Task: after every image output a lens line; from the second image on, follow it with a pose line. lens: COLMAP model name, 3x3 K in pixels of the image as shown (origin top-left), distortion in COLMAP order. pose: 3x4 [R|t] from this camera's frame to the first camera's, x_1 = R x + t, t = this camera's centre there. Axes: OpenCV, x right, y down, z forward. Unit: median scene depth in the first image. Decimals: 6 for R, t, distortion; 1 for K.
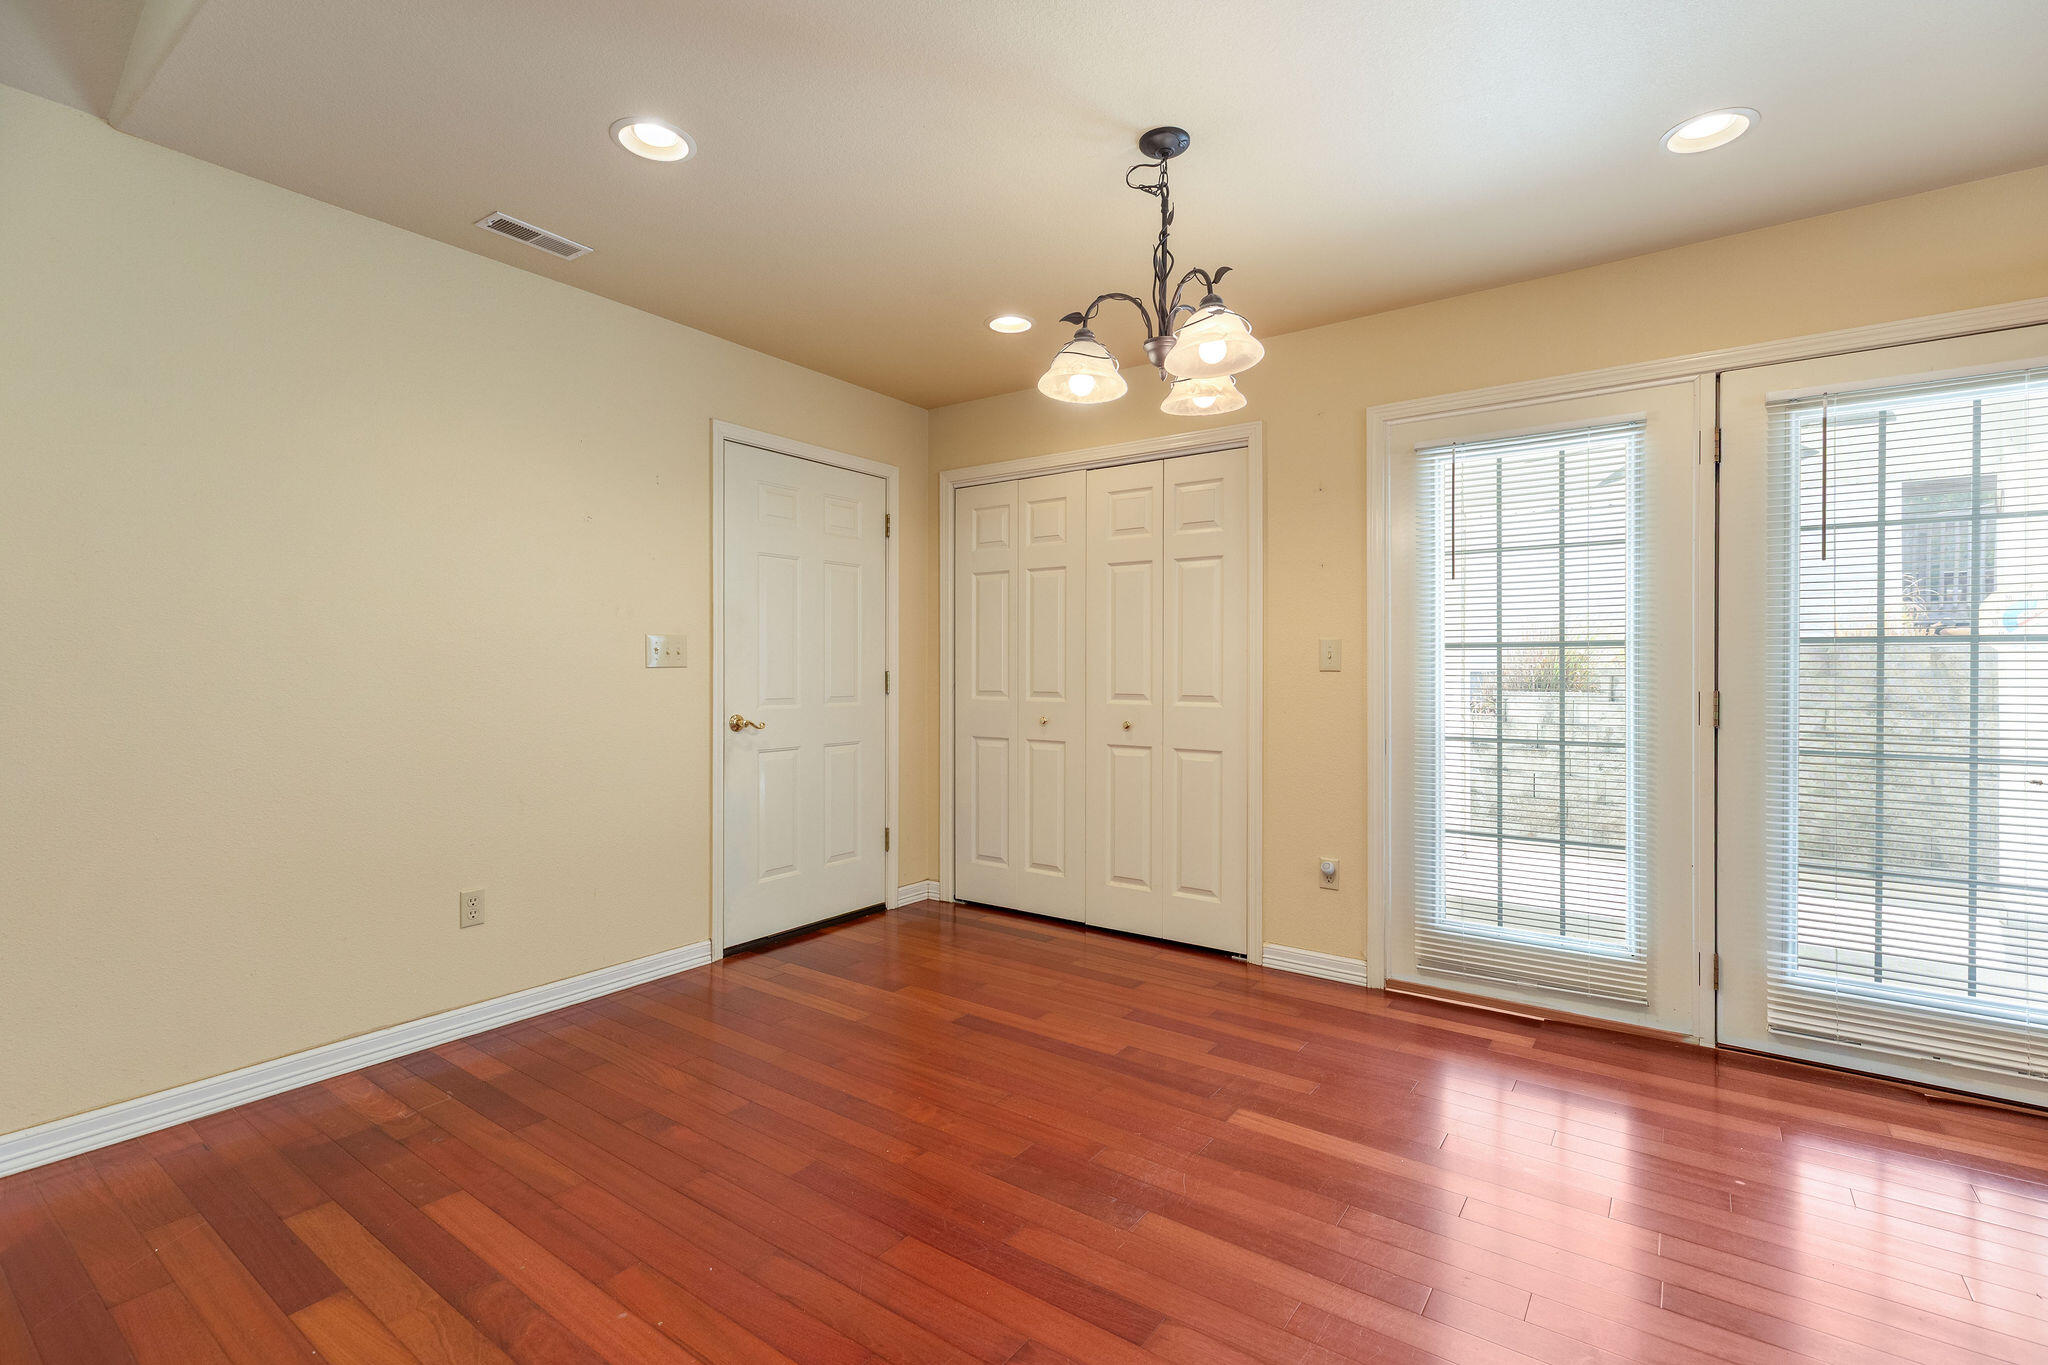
lens RADIAL K [[927.0, 0, 1025.9], [0, 927.0, 672.5], [0, 0, 1]] dist [0.007113, 0.000052]
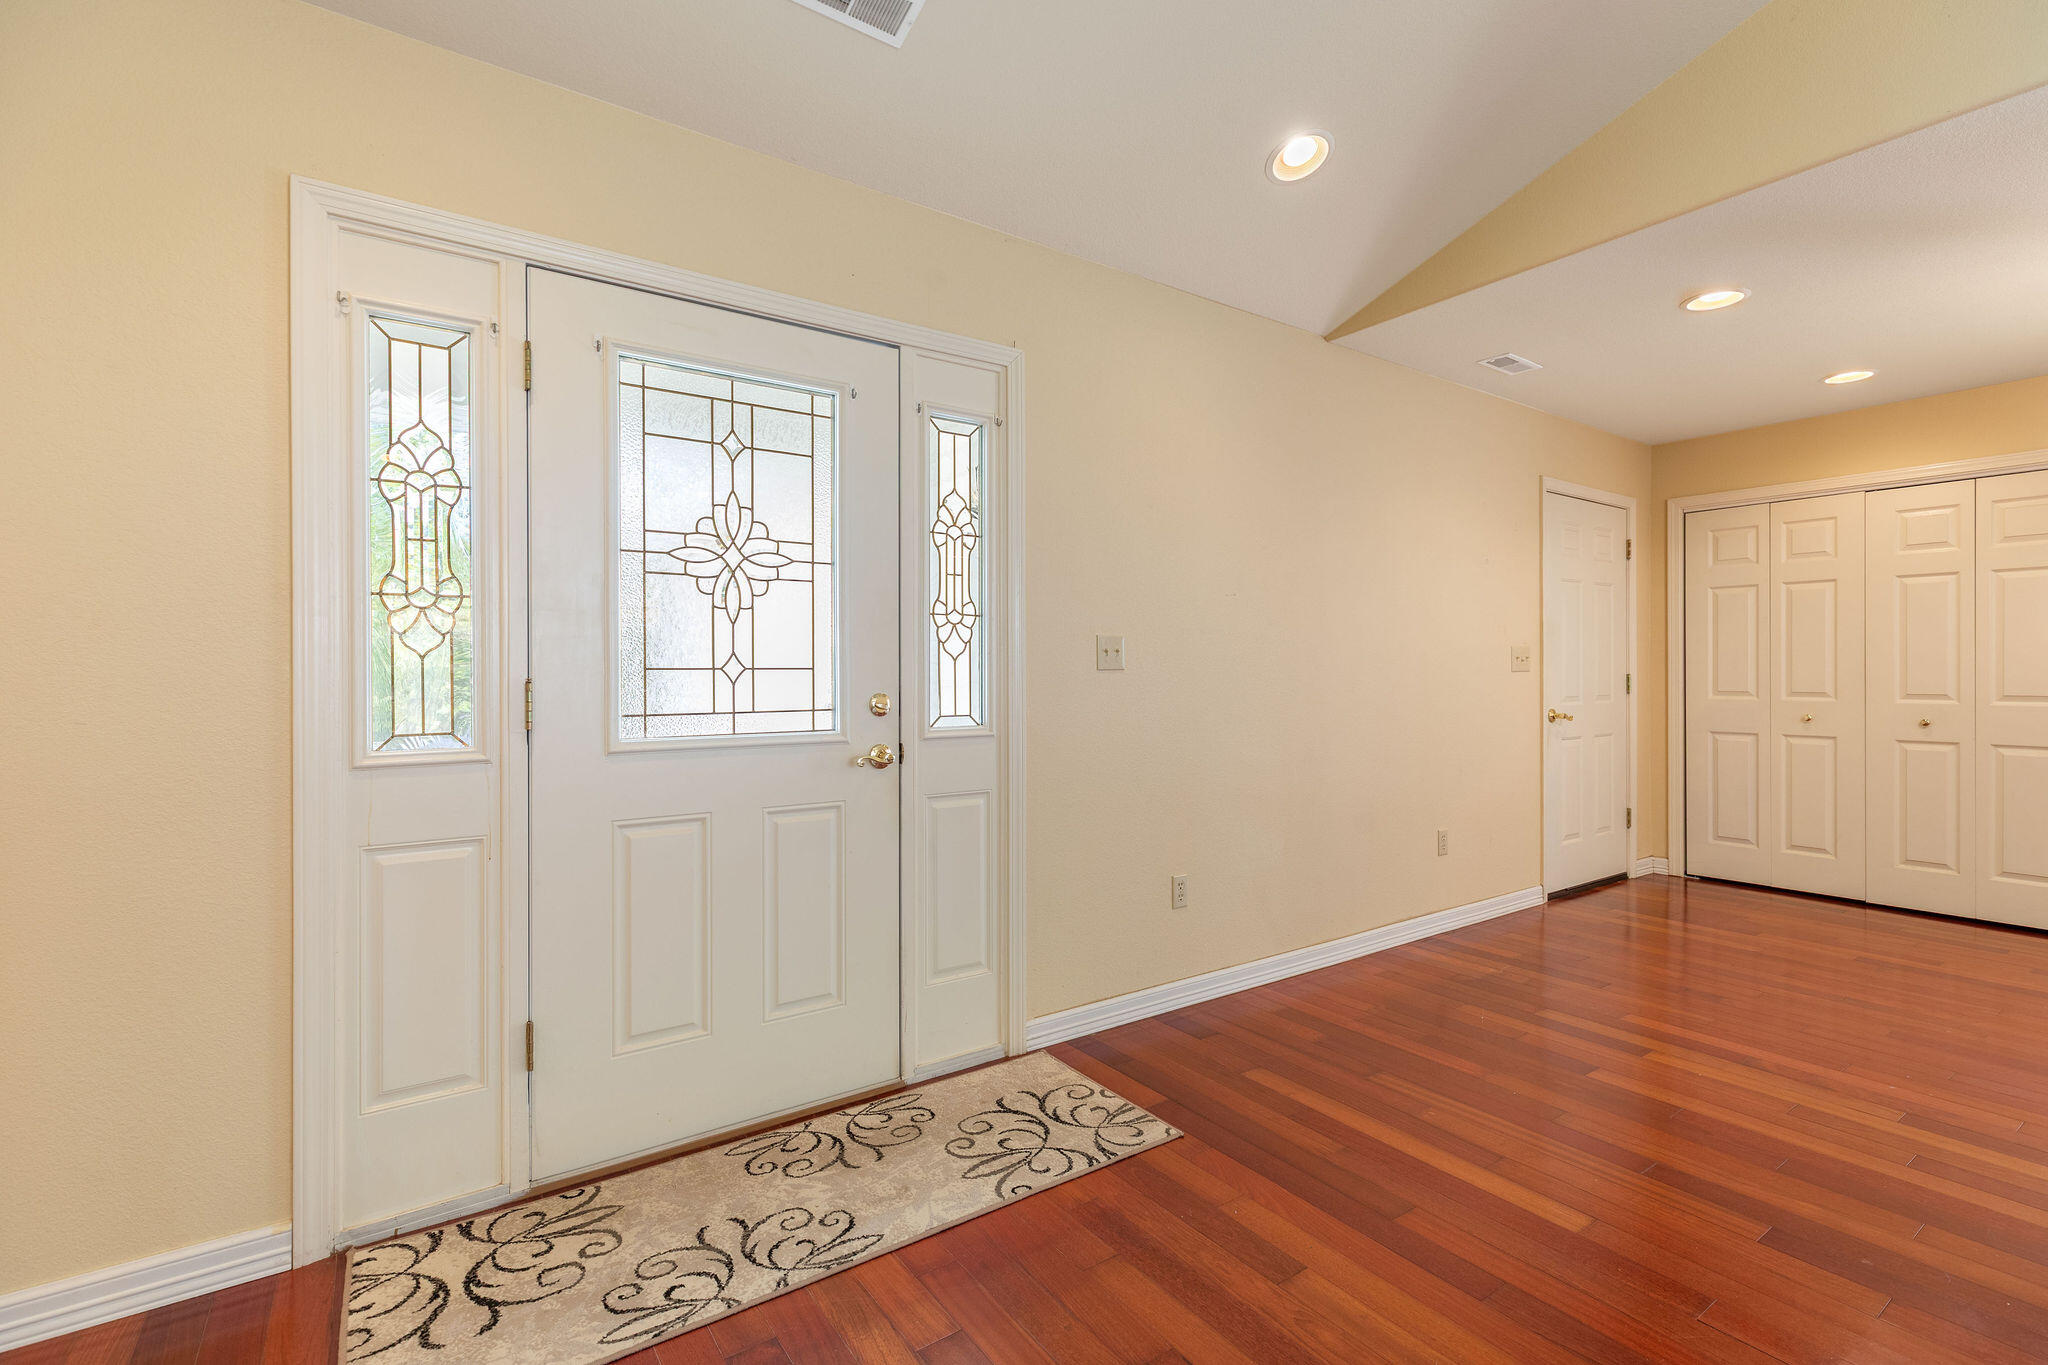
lens RADIAL K [[927.0, 0, 1025.9], [0, 927.0, 672.5], [0, 0, 1]] dist [0.007113, 0.000052]
pose [[0.943564, -0.003471, -0.331173, -0.491913], [0.002509, 0.999991, -0.003332, -0.001203], [0.331182, 0.002313, 0.943564, -0.367515]]
